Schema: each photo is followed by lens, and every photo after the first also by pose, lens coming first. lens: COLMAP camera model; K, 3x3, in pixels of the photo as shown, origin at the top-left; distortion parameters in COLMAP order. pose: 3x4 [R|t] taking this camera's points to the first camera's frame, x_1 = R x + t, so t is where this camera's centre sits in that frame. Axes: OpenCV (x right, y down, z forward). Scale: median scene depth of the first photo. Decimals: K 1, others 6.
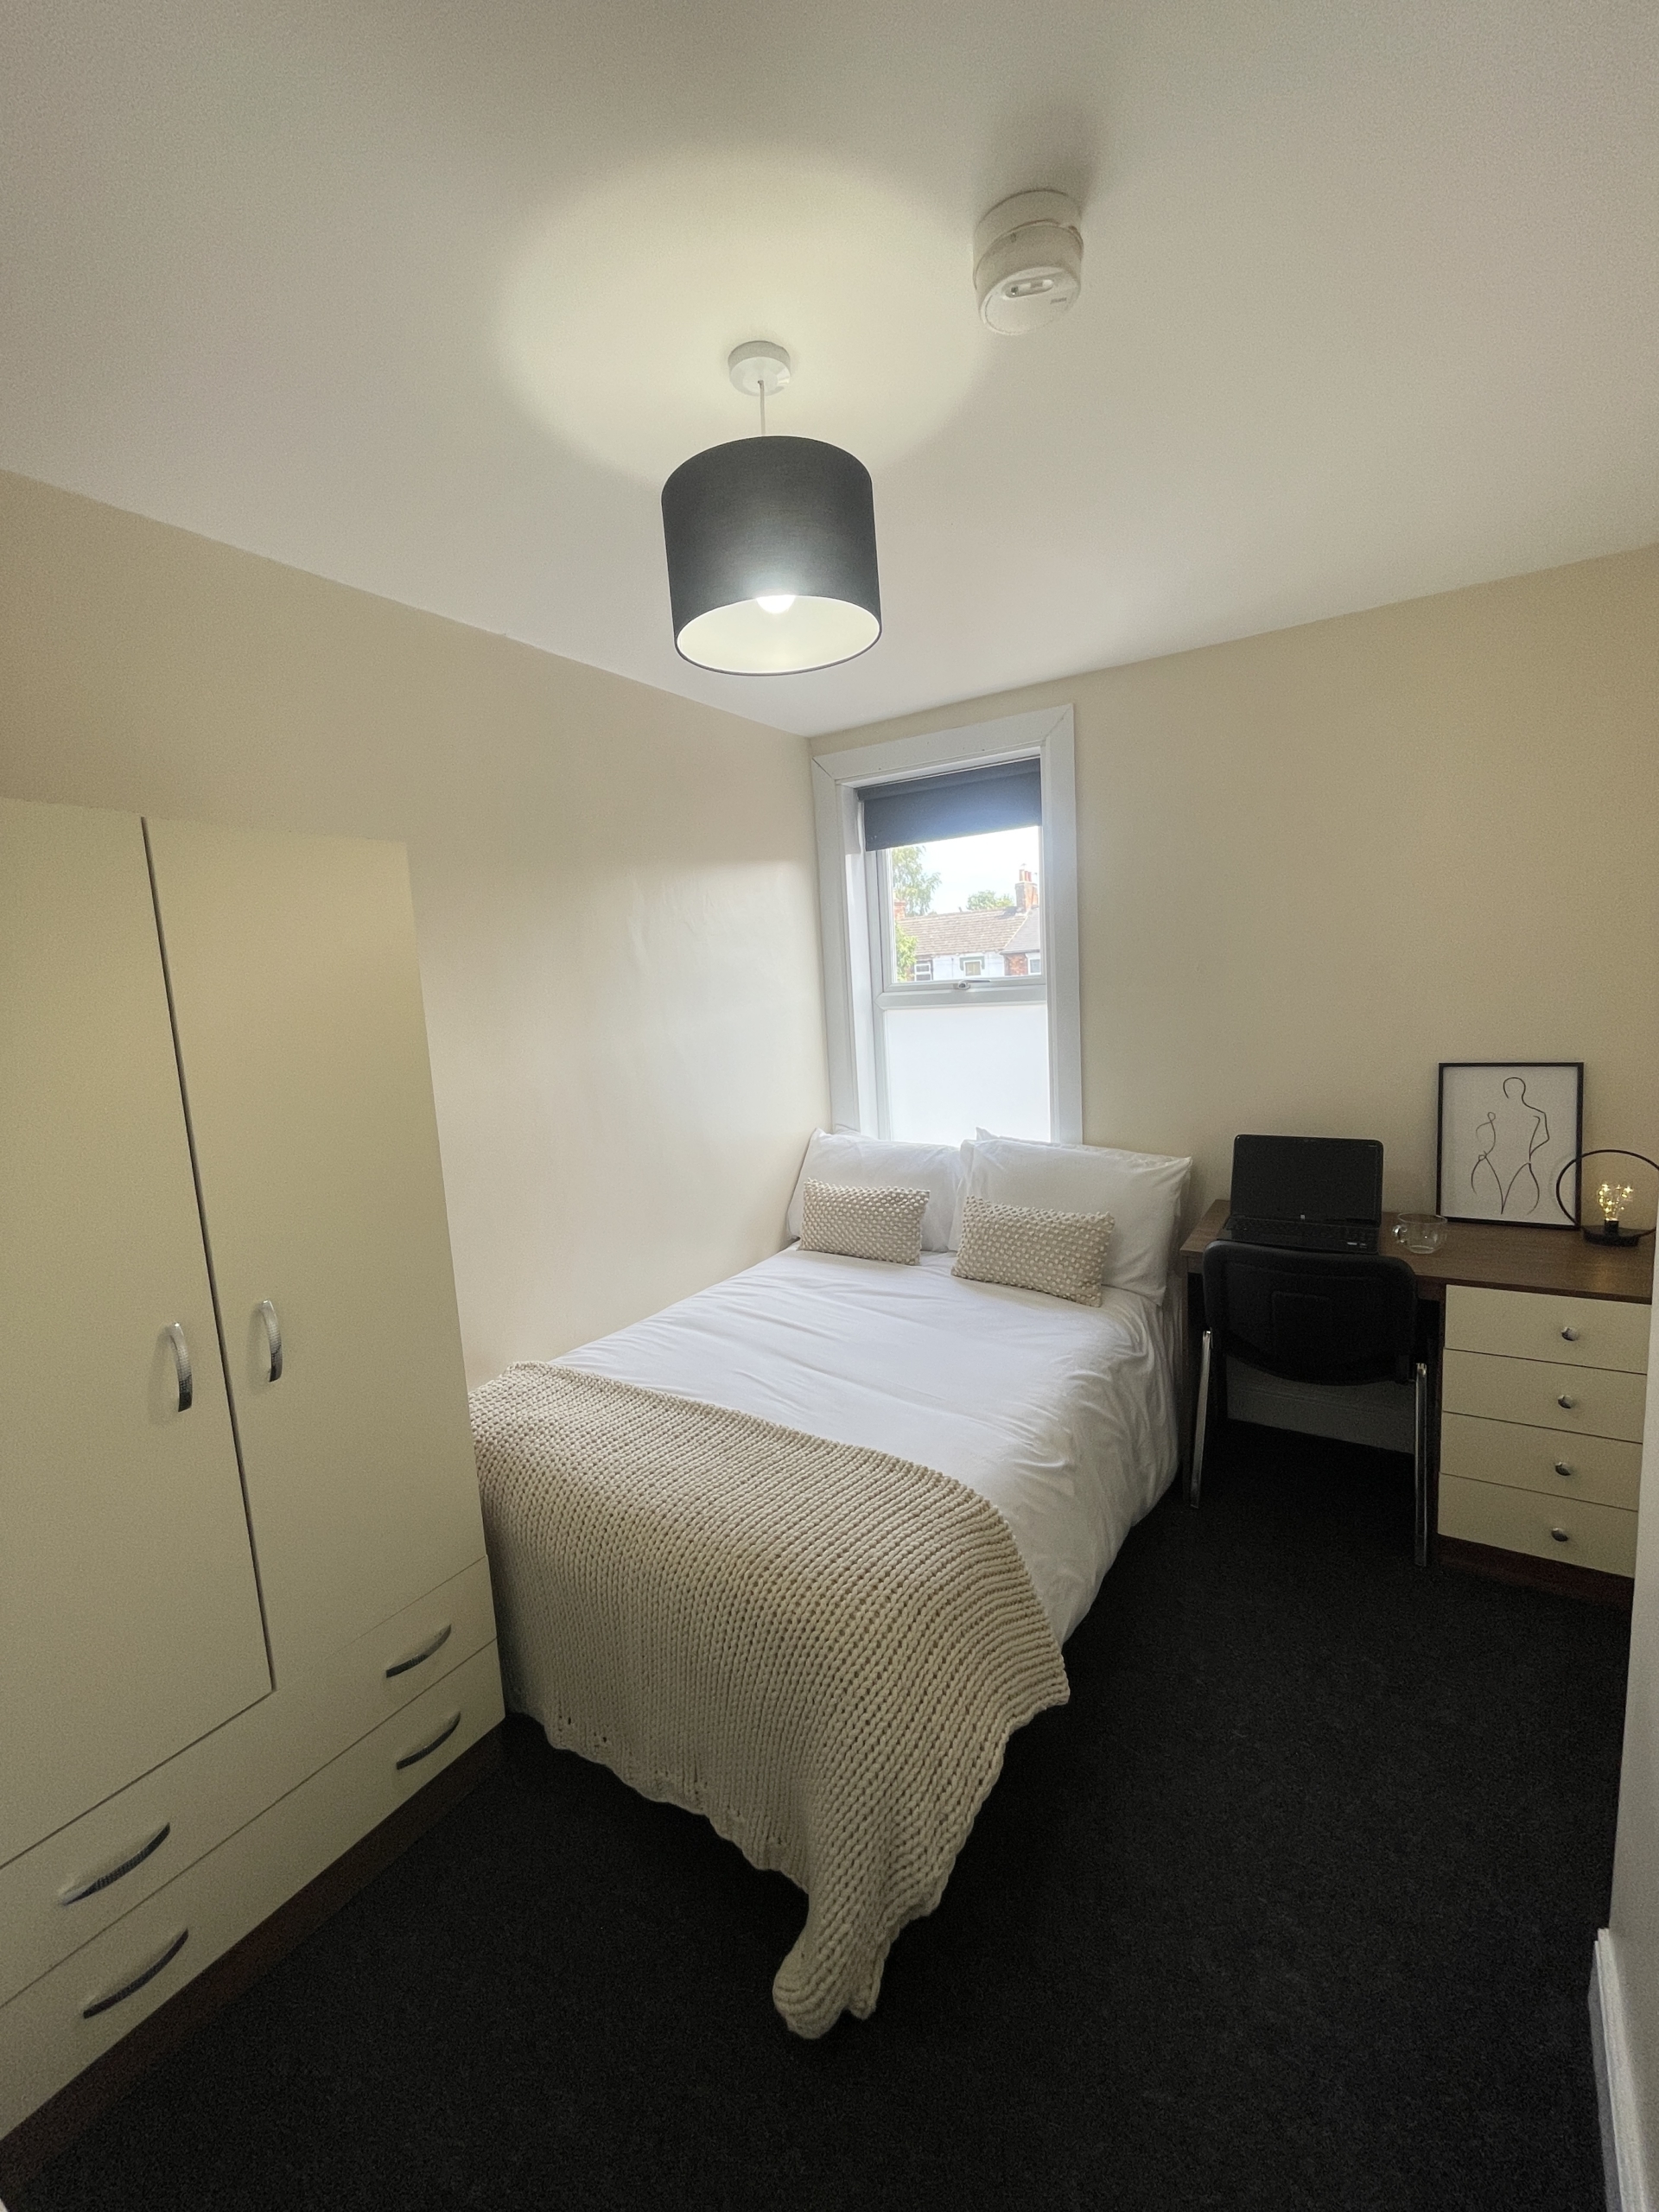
lens RADIAL K [[909.9, 0, 828.6], [0, 909.9, 1098.3], [0, 0, 1]] dist [-0.000367, -0.000071]
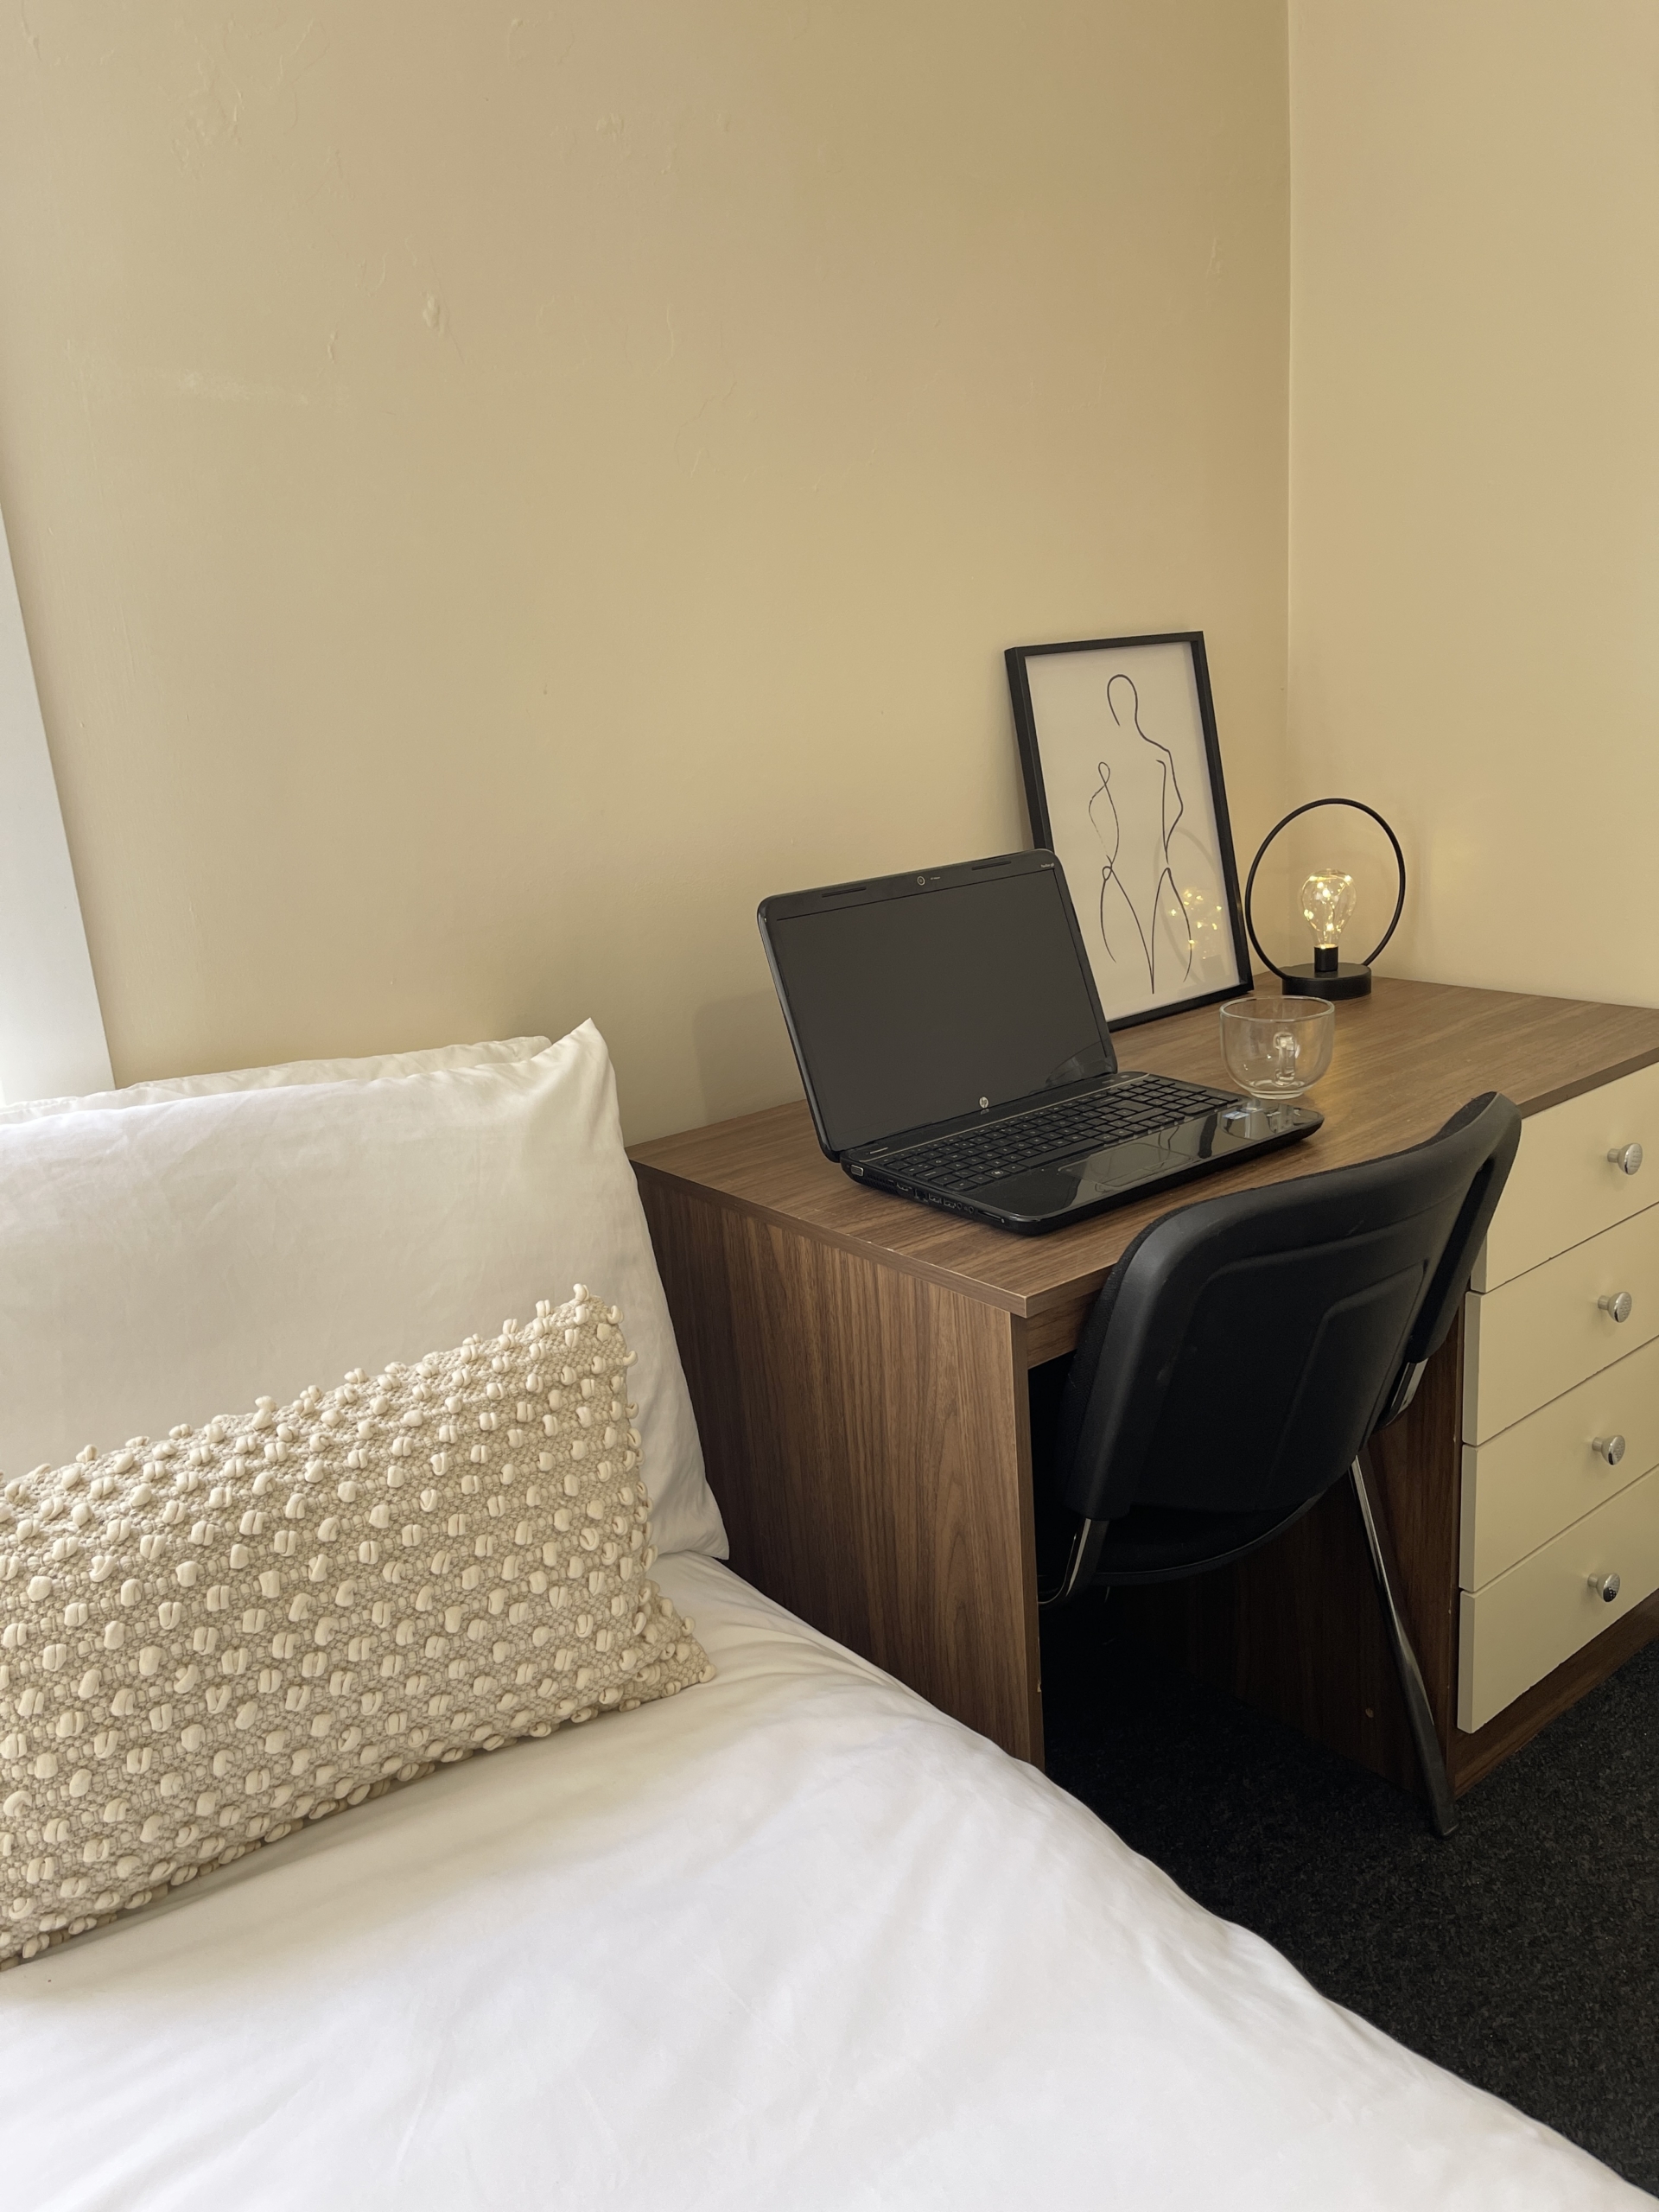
lens RADIAL K [[1681.0, 0, 836.1], [0, 1681.0, 1123.0], [0, 0, 1]] dist [0.130741, -0.201850]
pose [[0.316389, -0.212038, 0.924628, -0.071360], [0.176639, 0.970821, 0.162189, 0.027953], [-0.932039, 0.112011, 0.344612, 0.851225]]
